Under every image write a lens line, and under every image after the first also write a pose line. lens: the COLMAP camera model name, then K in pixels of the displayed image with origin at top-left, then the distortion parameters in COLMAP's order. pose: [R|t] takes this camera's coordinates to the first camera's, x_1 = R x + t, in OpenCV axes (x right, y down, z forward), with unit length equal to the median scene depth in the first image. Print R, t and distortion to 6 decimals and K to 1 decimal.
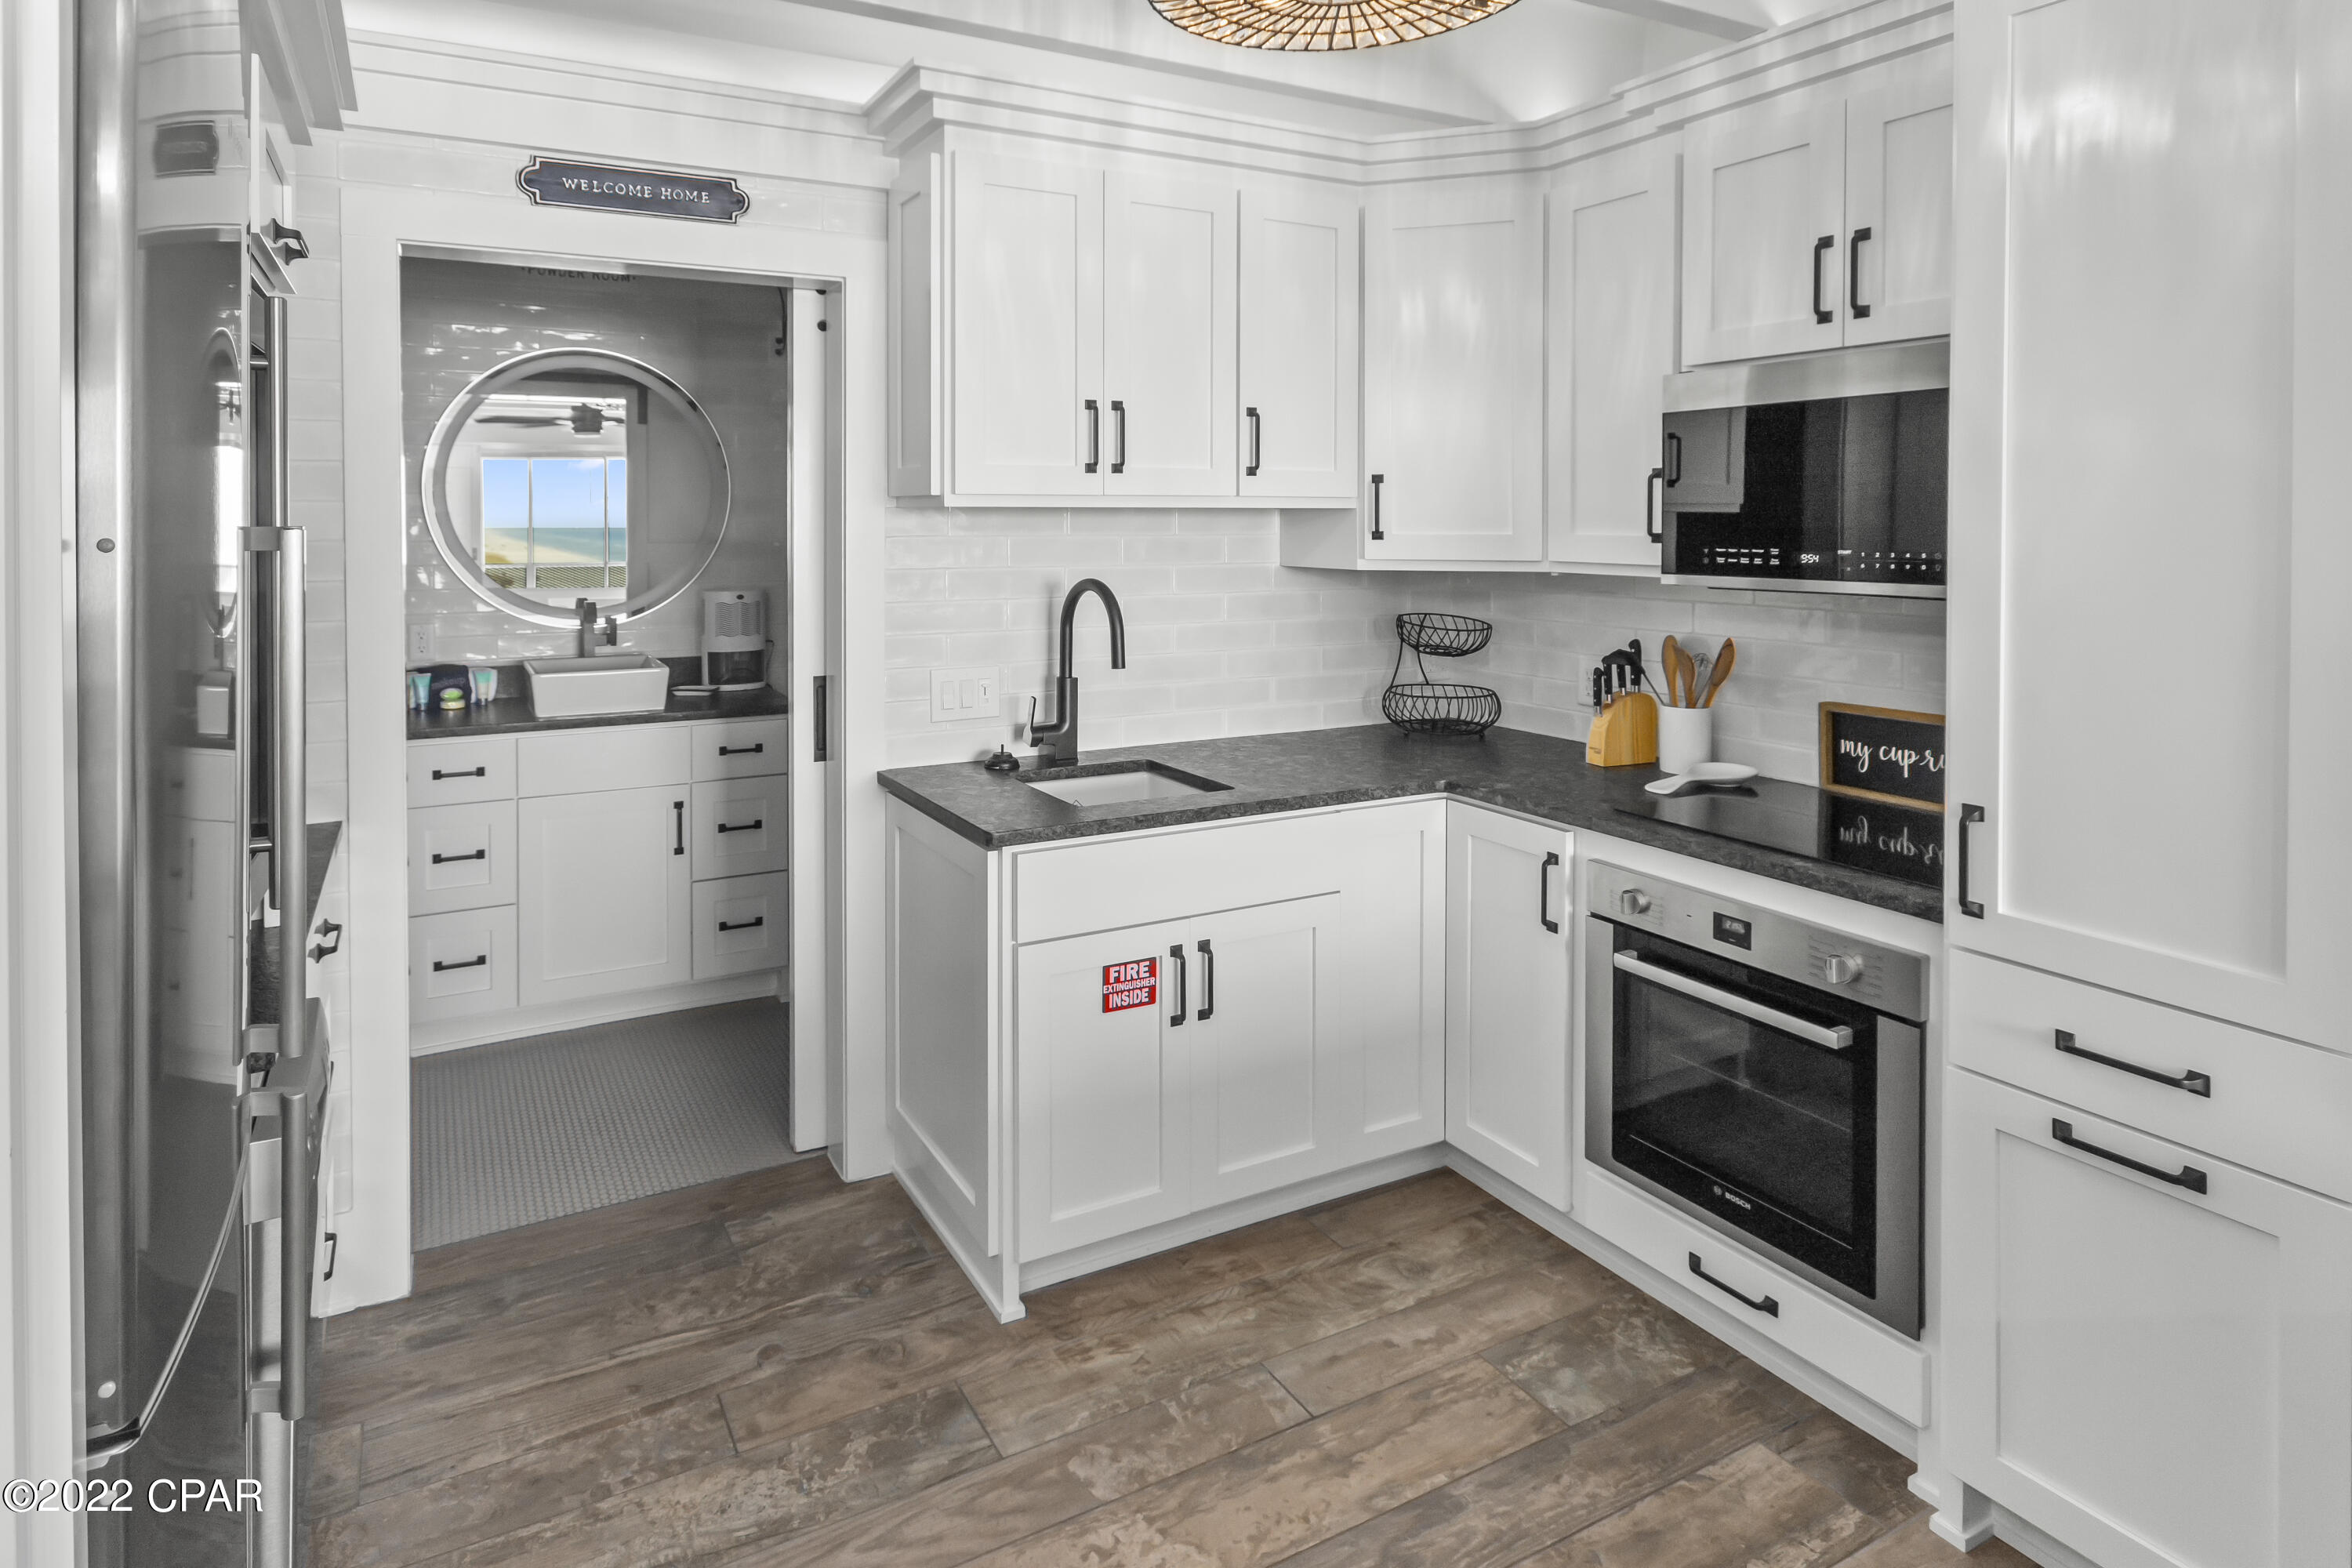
lens RADIAL K [[2360.0, 0, 1176.0], [0, 2360.0, 784.0], [0, 0, 1]] dist [-0.019778, 0.169667]
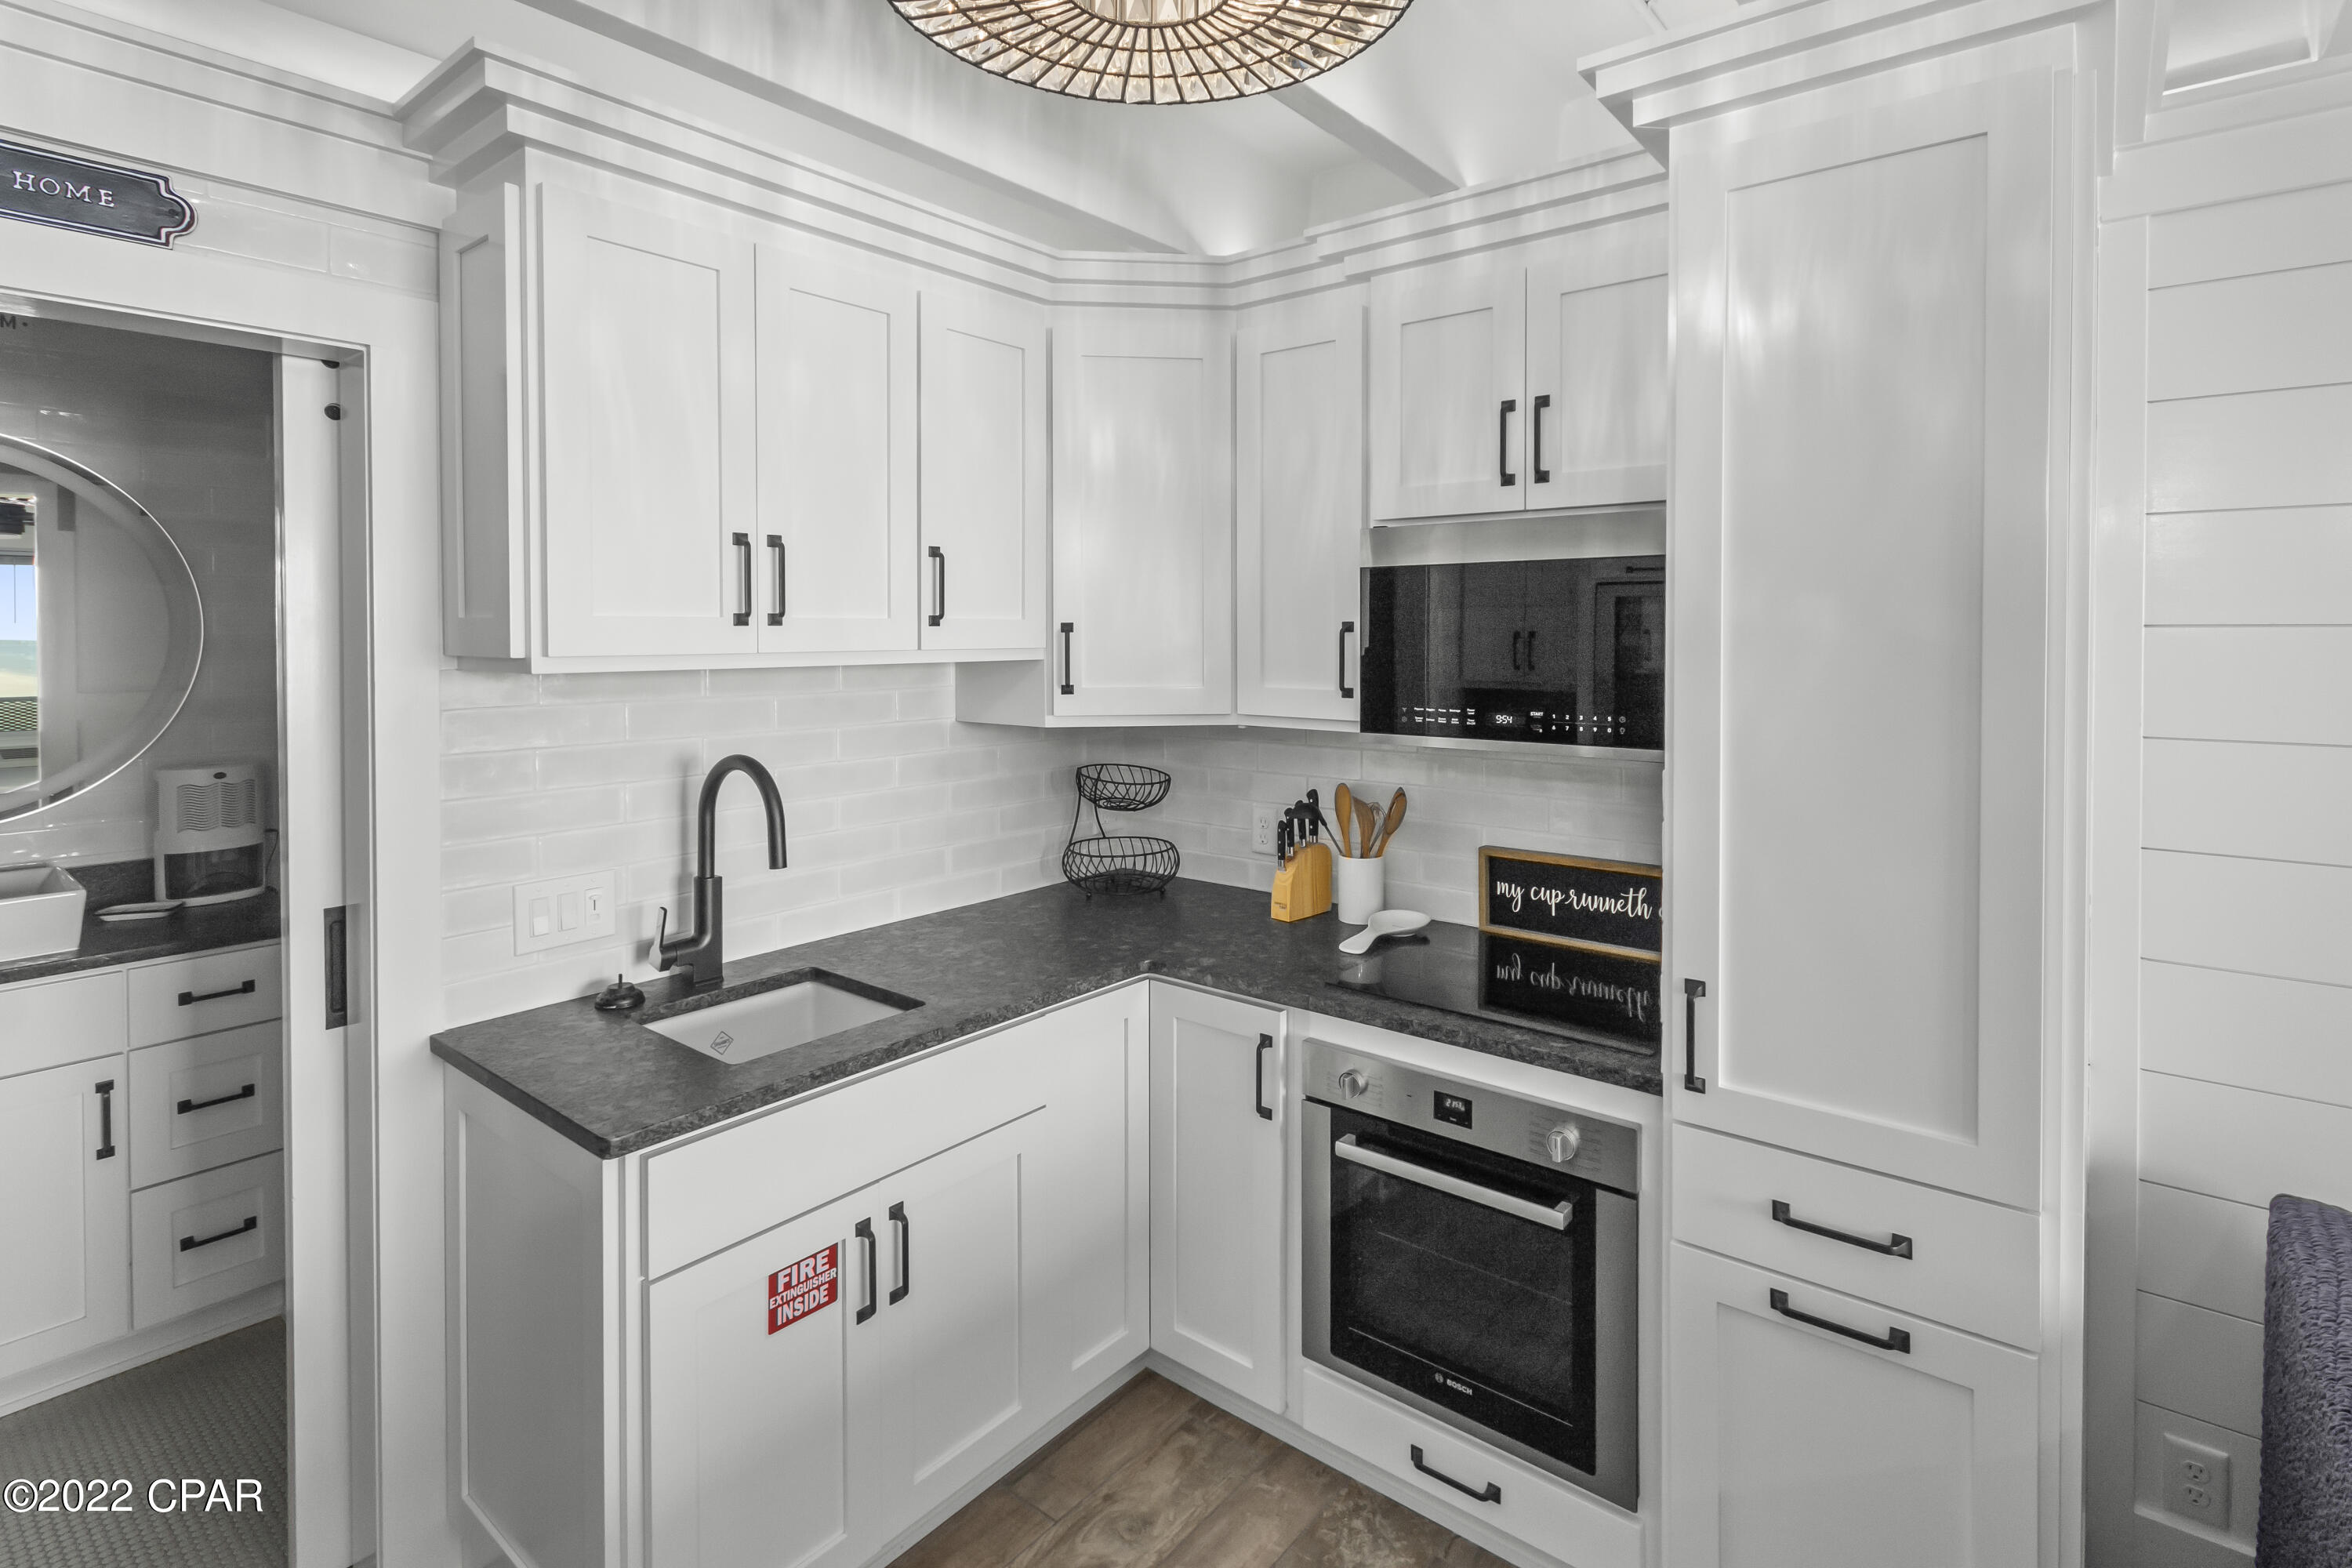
lens RADIAL K [[1205.9, 0, 1172.9], [0, 1205.9, 688.8], [0, 0, 1]] dist [0.005804, 0.000700]
pose [[0.929067, -0.008722, 0.369808, -0.051175], [0.009836, 0.999951, -0.001127, -0.108500], [-0.369780, 0.004684, 0.929108, 0.570252]]
